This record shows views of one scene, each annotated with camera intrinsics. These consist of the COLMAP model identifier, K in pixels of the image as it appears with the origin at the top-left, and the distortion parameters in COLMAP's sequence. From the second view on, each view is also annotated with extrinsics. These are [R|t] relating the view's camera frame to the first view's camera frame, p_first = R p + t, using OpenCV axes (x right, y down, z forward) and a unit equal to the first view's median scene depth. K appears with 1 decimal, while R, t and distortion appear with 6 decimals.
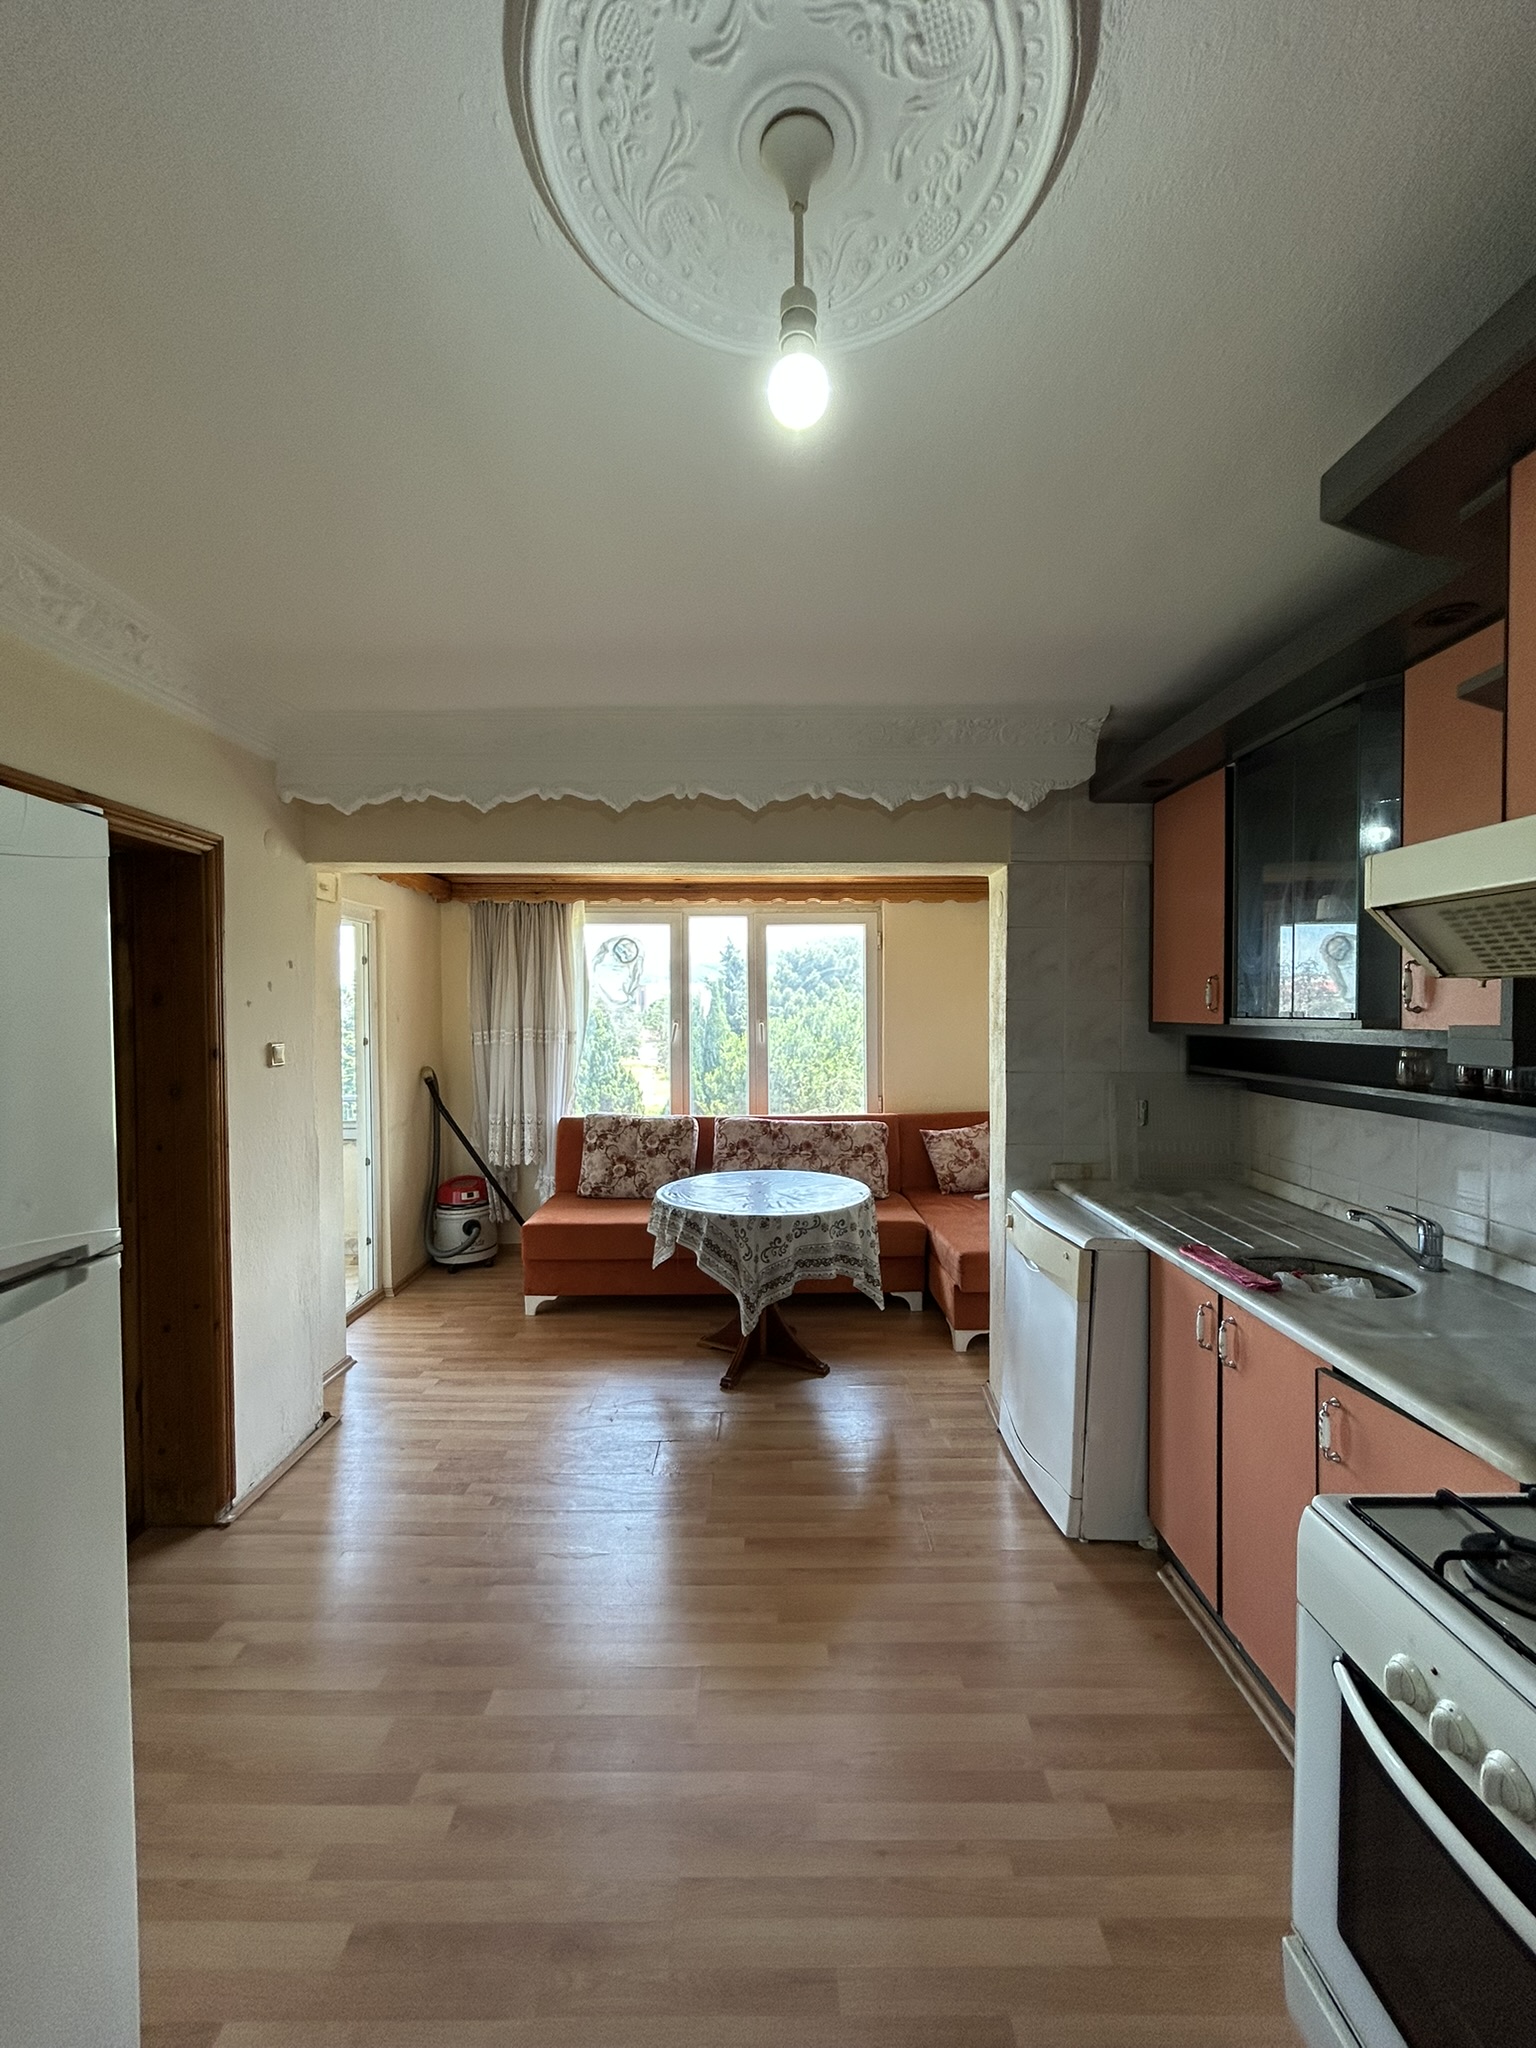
lens RADIAL K [[823.5, 0, 766.4], [0, 823.5, 1019.6], [0, 0, 1]] dist [-0.001032, 0.001073]
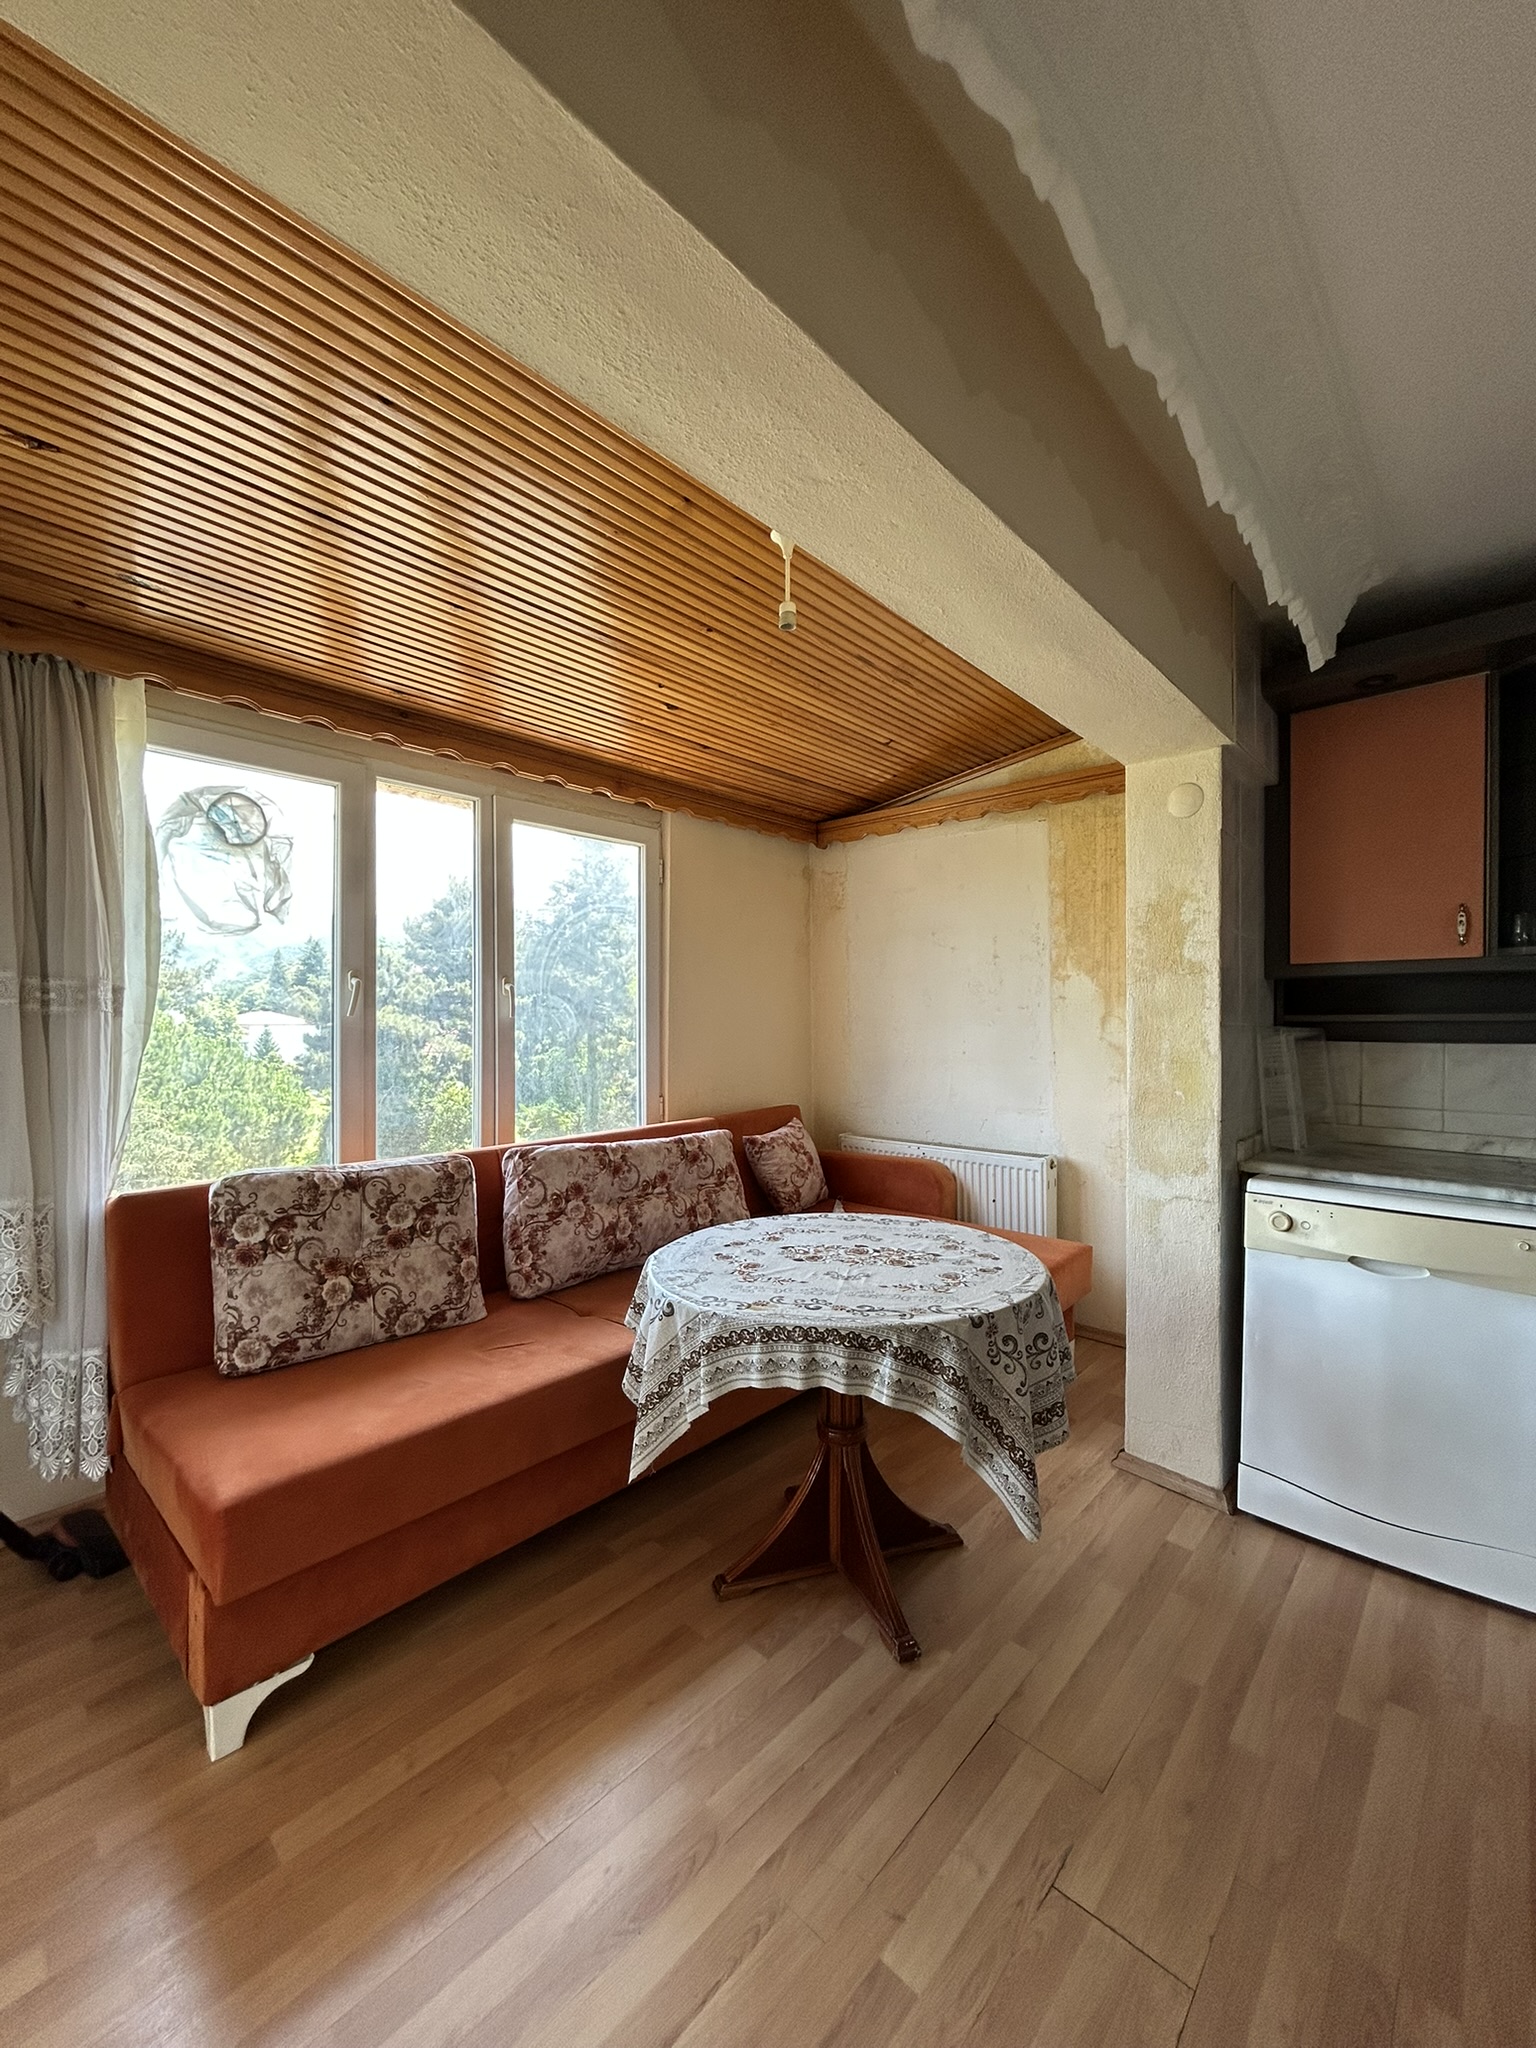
lens RADIAL K [[823.5, 0, 763.4], [0, 823.5, 1022.1], [0, 0, 1]] dist [-0.001032, 0.001073]
pose [[0.680348, -0.000066, 0.732889, -0.378011], [0.009549, 0.999916, -0.008775, 0.046020], [-0.732827, 0.012968, 0.680291, 0.565505]]
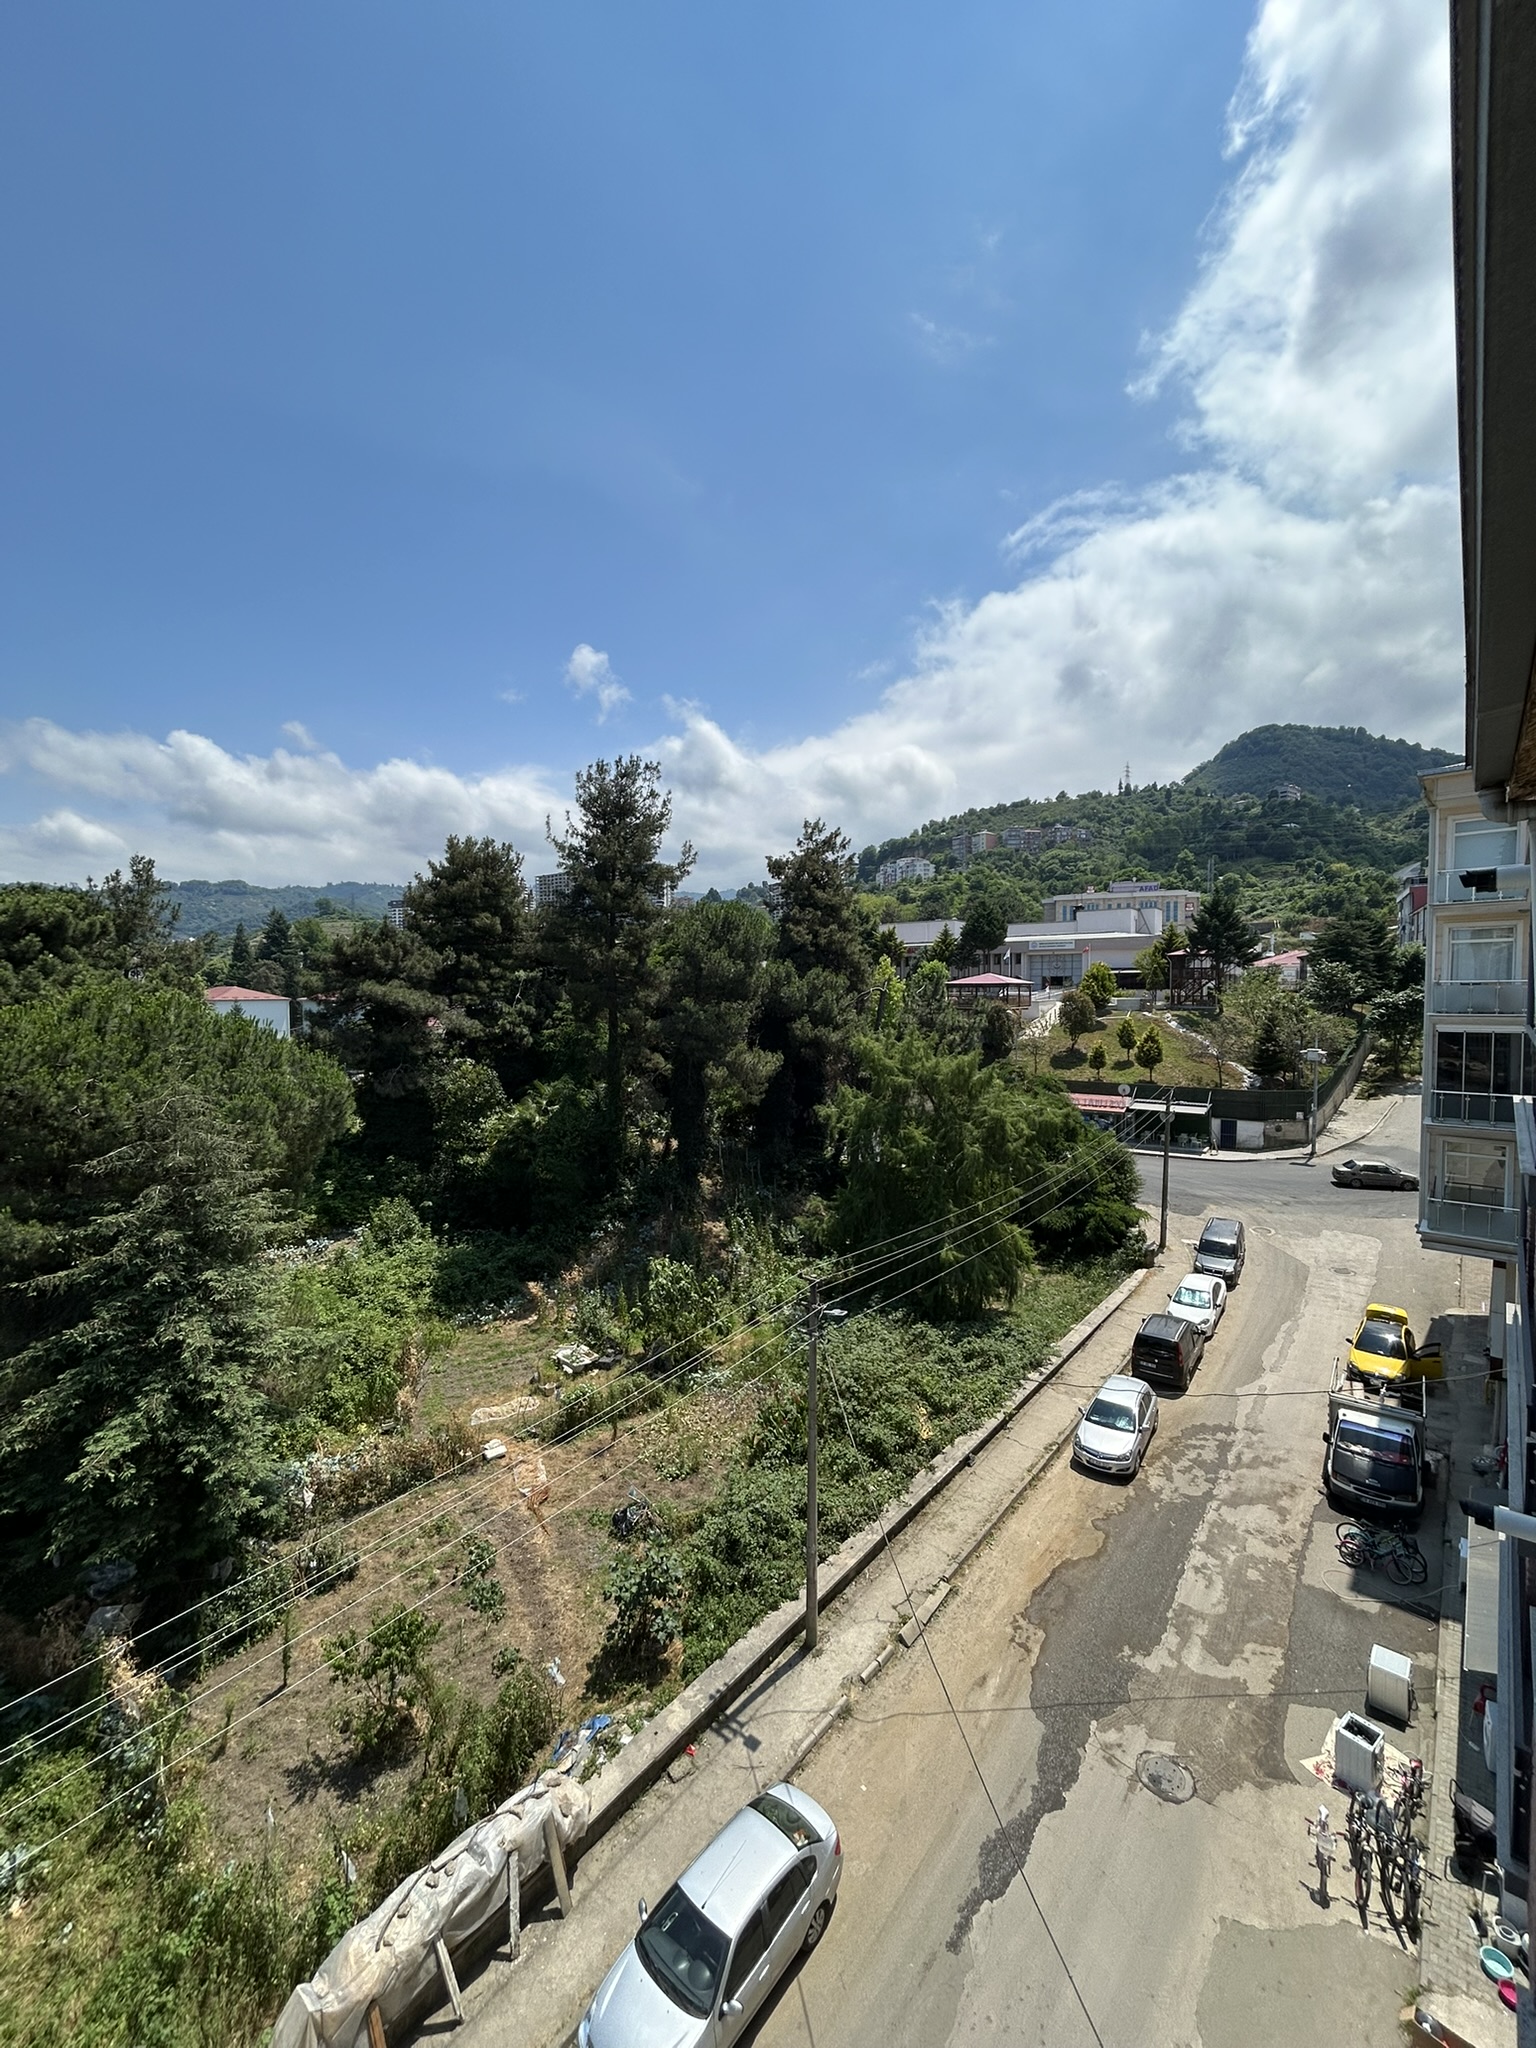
lens RADIAL K [[823.5, 0, 766.6], [0, 823.5, 1026.0], [0, 0, 1]] dist [-0.001032, 0.001073]
pose [[0.650407, -0.032020, 0.758911, -0.639552], [0.014352, 0.999451, 0.029869, 0.020607], [-0.759450, -0.008535, 0.650509, 1.308856]]
